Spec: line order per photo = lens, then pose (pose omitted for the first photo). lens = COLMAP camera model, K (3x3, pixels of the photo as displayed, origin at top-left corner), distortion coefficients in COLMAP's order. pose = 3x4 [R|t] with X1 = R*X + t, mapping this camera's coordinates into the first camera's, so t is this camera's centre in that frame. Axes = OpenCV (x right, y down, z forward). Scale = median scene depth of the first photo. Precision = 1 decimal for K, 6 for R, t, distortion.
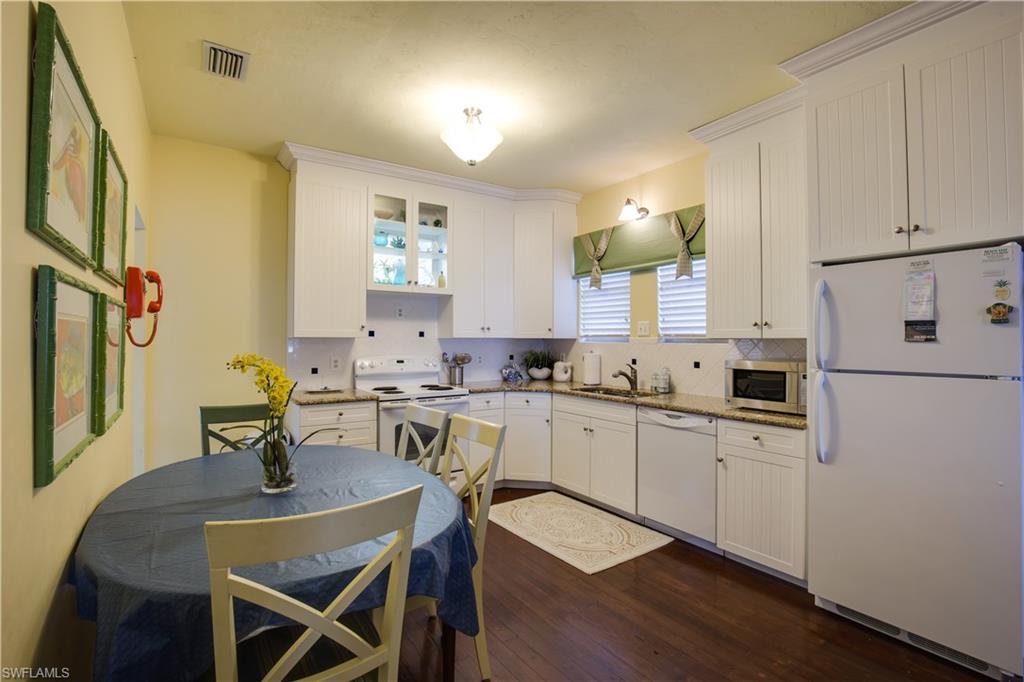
lens RADIAL K [[472.8, 0, 512.6], [0, 472.8, 335.9], [0, 0, 1]] dist [-0.027576, 0.002130]
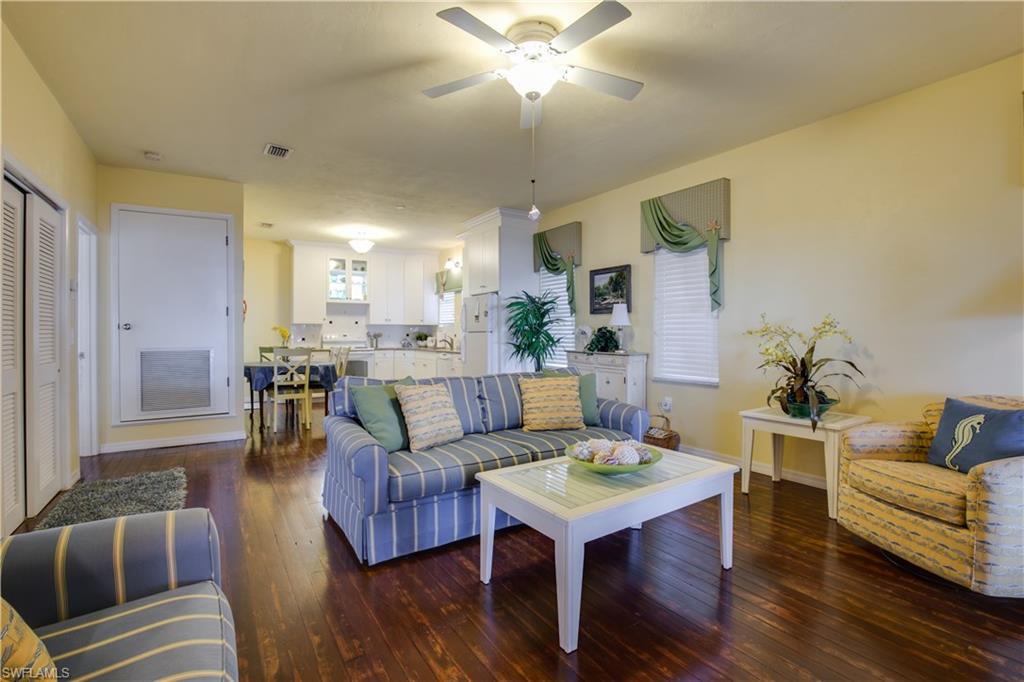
lens RADIAL K [[472.8, 0, 515.3], [0, 472.8, 337.0], [0, 0, 1]] dist [-0.027576, 0.002130]
pose [[0.999875, -0.001334, -0.015724, 0.577365], [0.001551, 0.999903, 0.013846, 0.034225], [0.015704, -0.013869, 0.999780, -1.128001]]
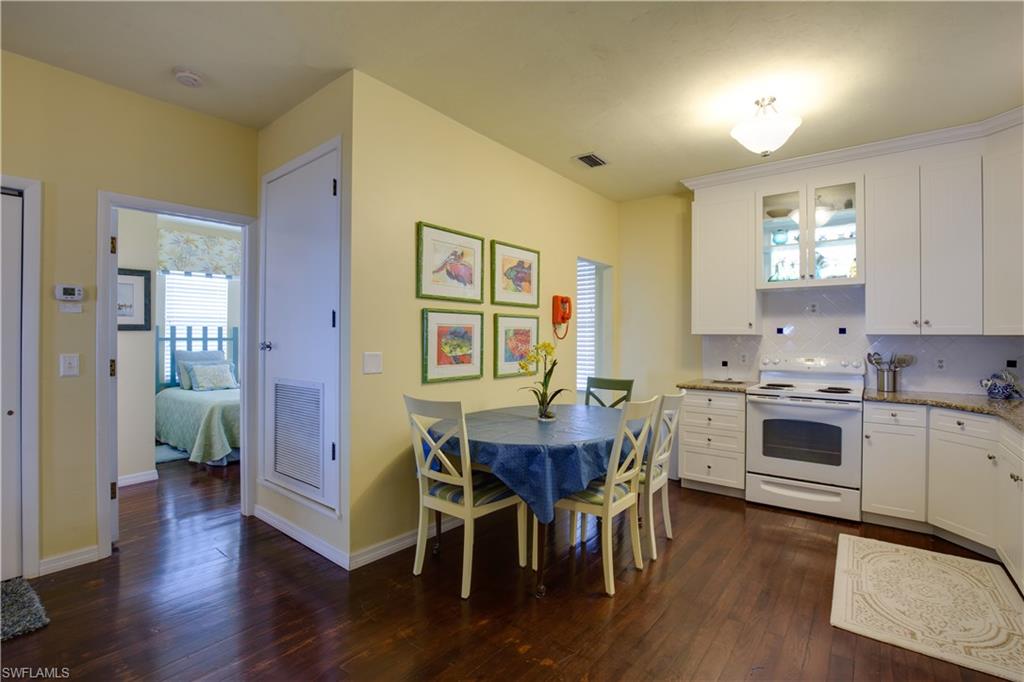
lens RADIAL K [[472.8, 0, 522.1], [0, 472.8, 336.8], [0, 0, 1]] dist [-0.027576, 0.002130]
pose [[0.307382, 0.000008, -0.951586, 0.508143], [0.001584, 0.999999, 0.000520, 0.006771], [0.951585, -0.001667, 0.307381, 0.167532]]
